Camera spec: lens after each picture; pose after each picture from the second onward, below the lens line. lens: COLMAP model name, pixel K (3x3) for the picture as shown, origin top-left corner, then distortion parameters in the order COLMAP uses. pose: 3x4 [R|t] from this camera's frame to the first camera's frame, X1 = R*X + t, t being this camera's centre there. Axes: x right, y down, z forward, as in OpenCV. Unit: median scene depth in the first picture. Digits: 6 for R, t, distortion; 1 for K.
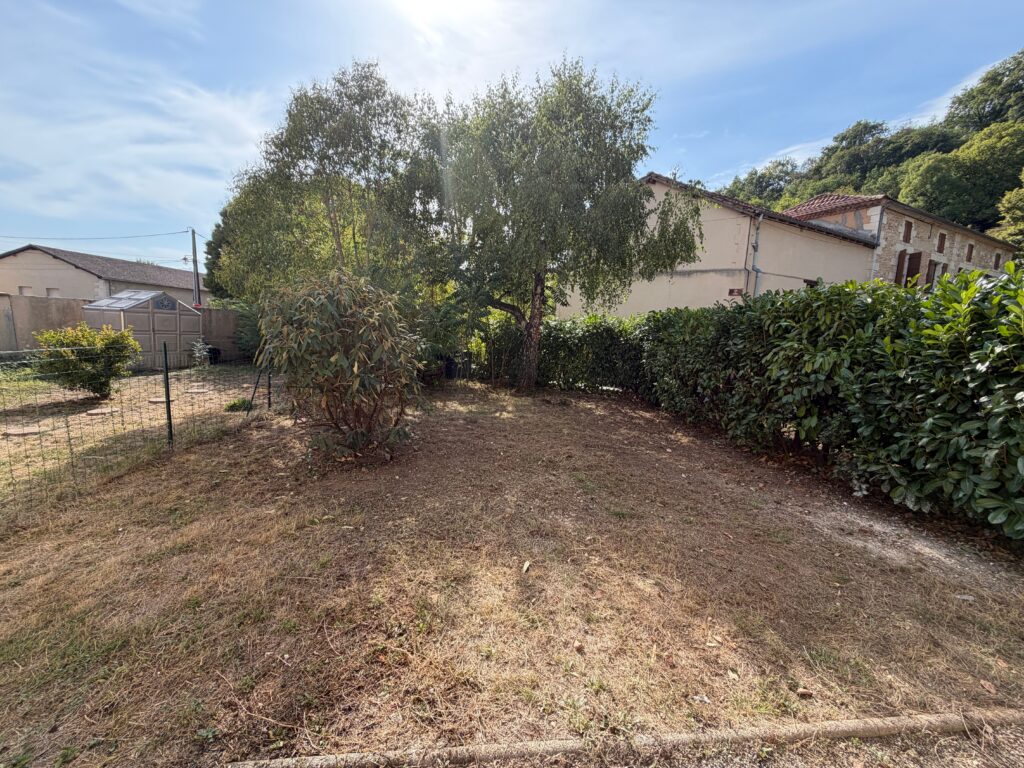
lens RADIAL K [[406.3, 0, 511.4], [0, 406.3, 384.2], [0, 0, 1]] dist [0.000338, 0.000306]
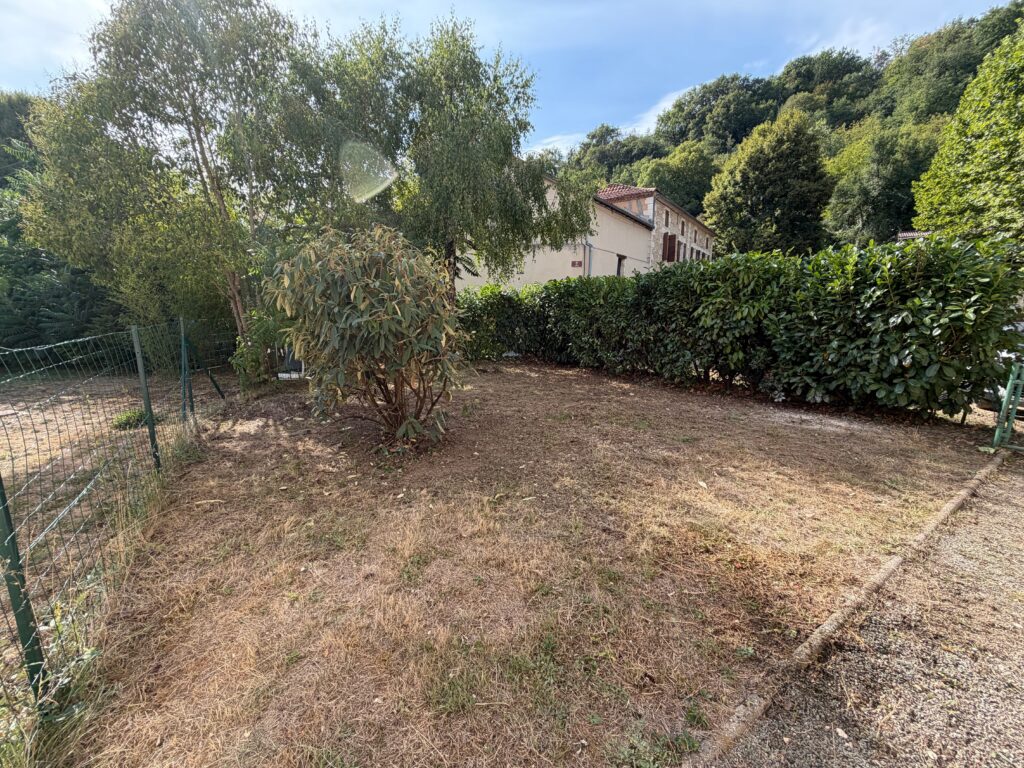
lens RADIAL K [[406.3, 0, 511.5], [0, 406.3, 383.2], [0, 0, 1]] dist [0.000338, 0.000306]
pose [[0.892414, -0.125494, 0.433415, -0.292395], [0.100375, 0.991691, 0.080465, -0.001494], [-0.439912, -0.028304, 0.897595, 0.053825]]
